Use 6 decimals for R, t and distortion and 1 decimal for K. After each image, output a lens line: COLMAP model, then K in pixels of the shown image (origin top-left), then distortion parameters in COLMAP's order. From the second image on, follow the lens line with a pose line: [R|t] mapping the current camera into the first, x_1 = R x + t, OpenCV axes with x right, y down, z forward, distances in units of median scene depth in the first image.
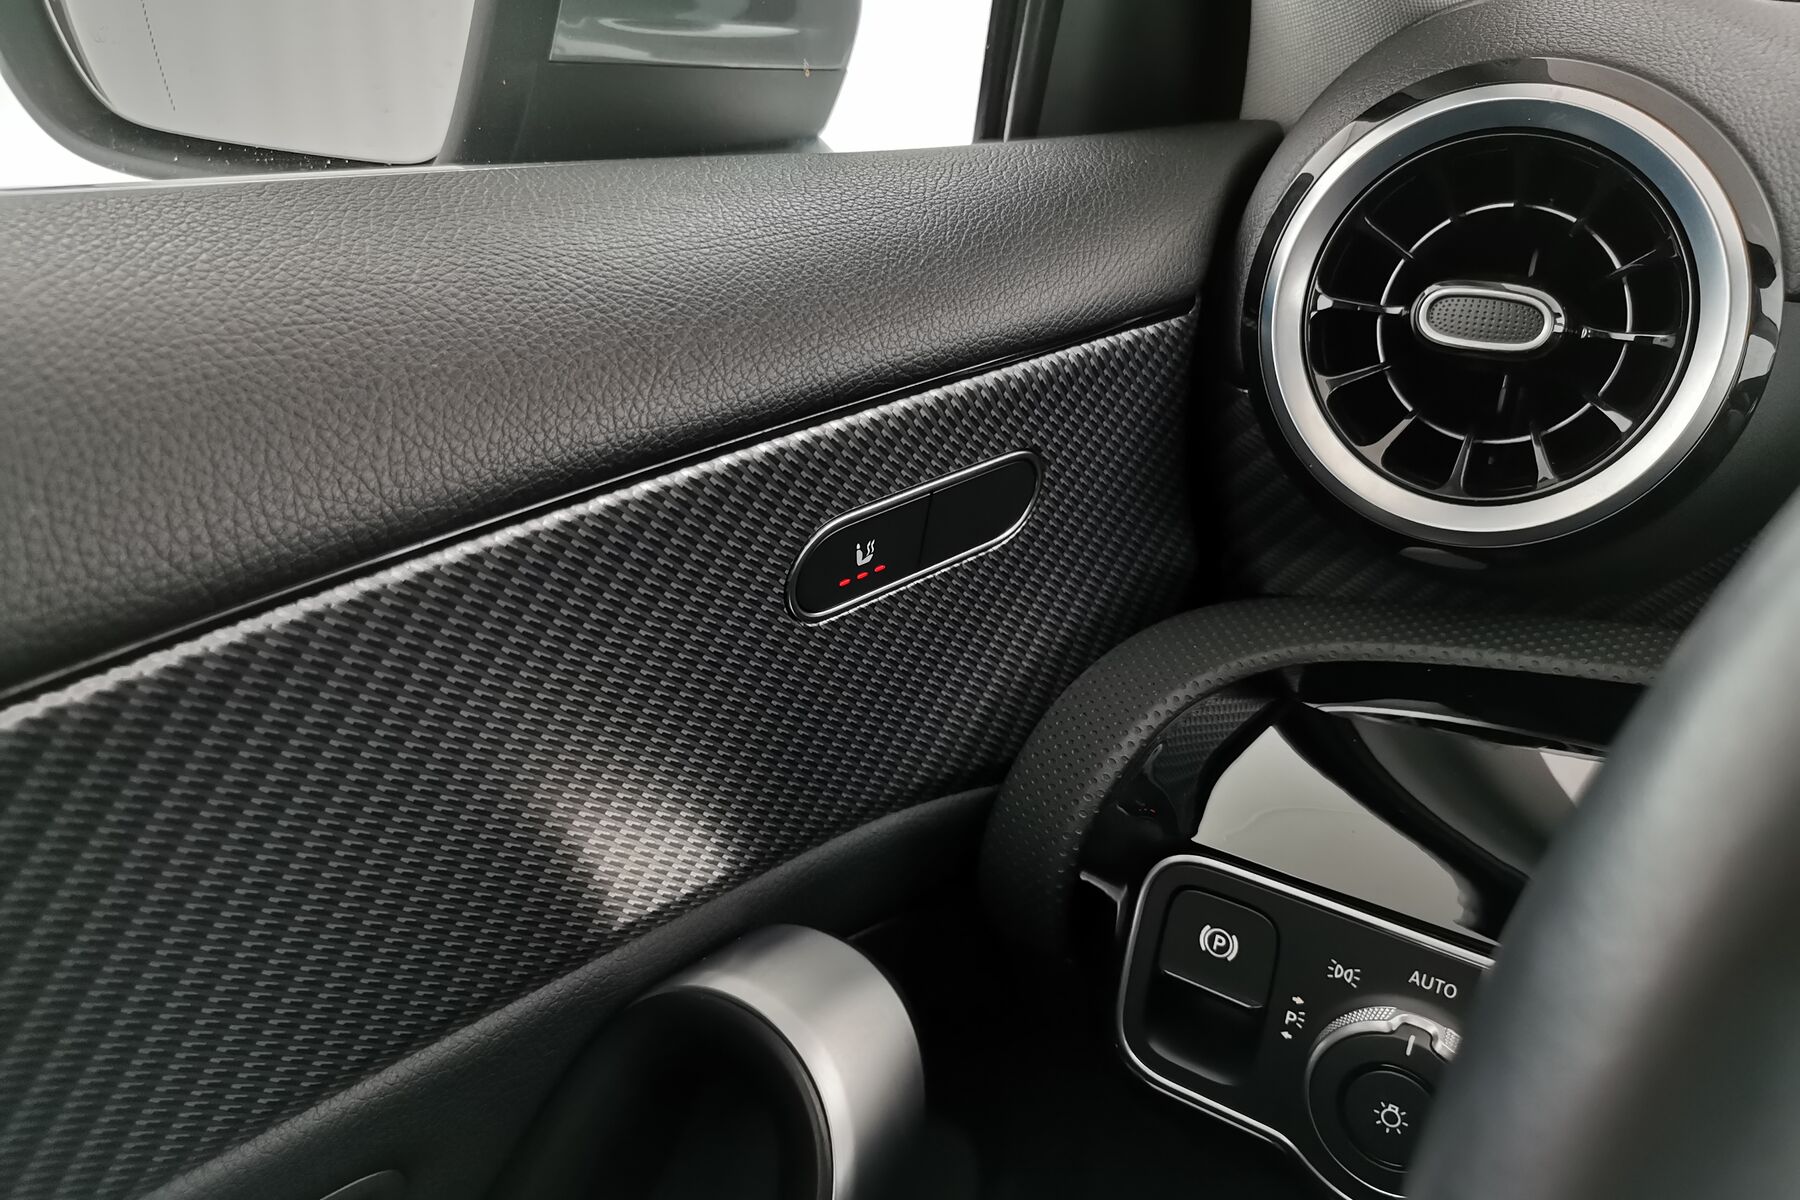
lens RADIAL K [[1399.4, 0, 906.1], [0, 1399.4, 601.0], [0, 0, 1]] dist [0.012733, -0.006390]
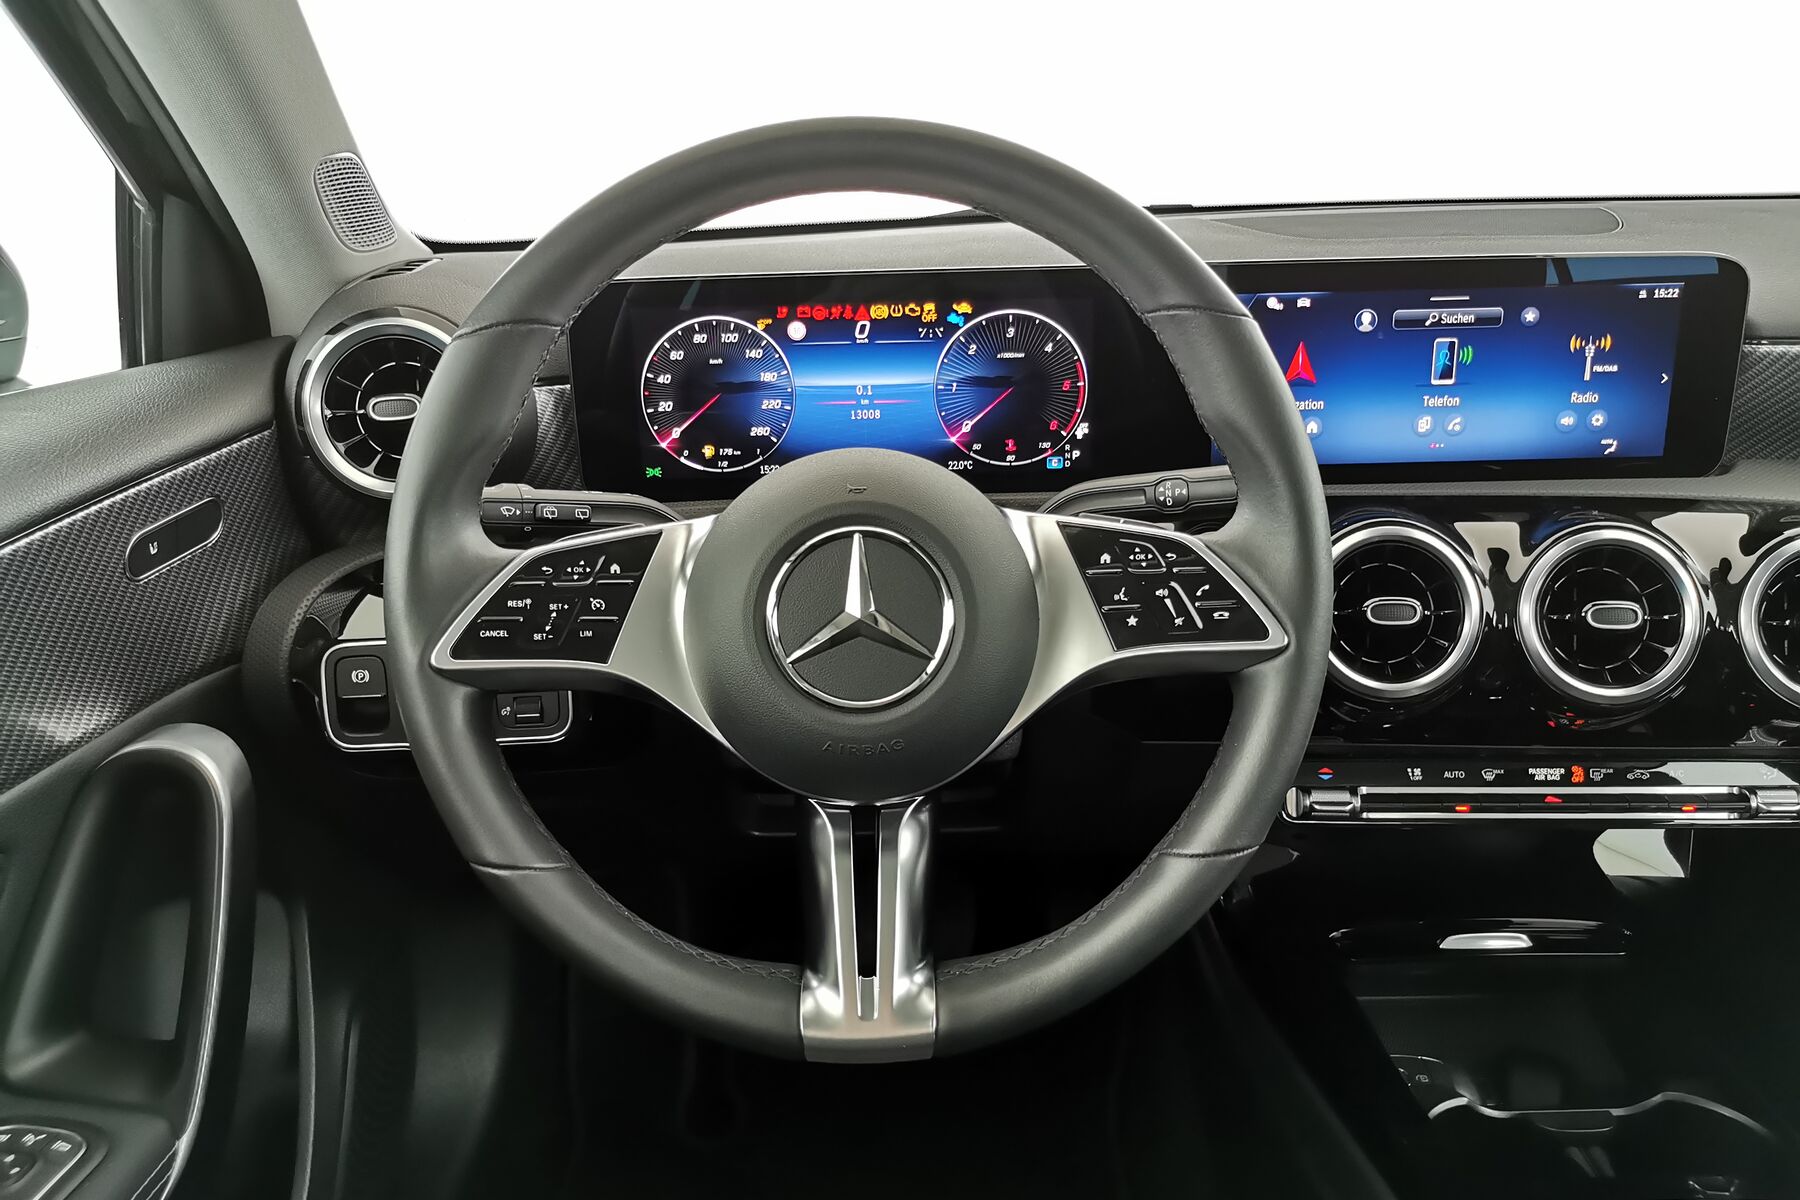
lens RADIAL K [[1403.1, 0, 892.7], [0, 1403.1, 594.5], [0, 0, 1]] dist [0.005984, -0.000593]
pose [[0.798470, -0.230937, 0.555980, -0.330113], [0.292093, 0.956129, -0.022343, 0.406347], [-0.526429, 0.180238, 0.830895, -1.401776]]
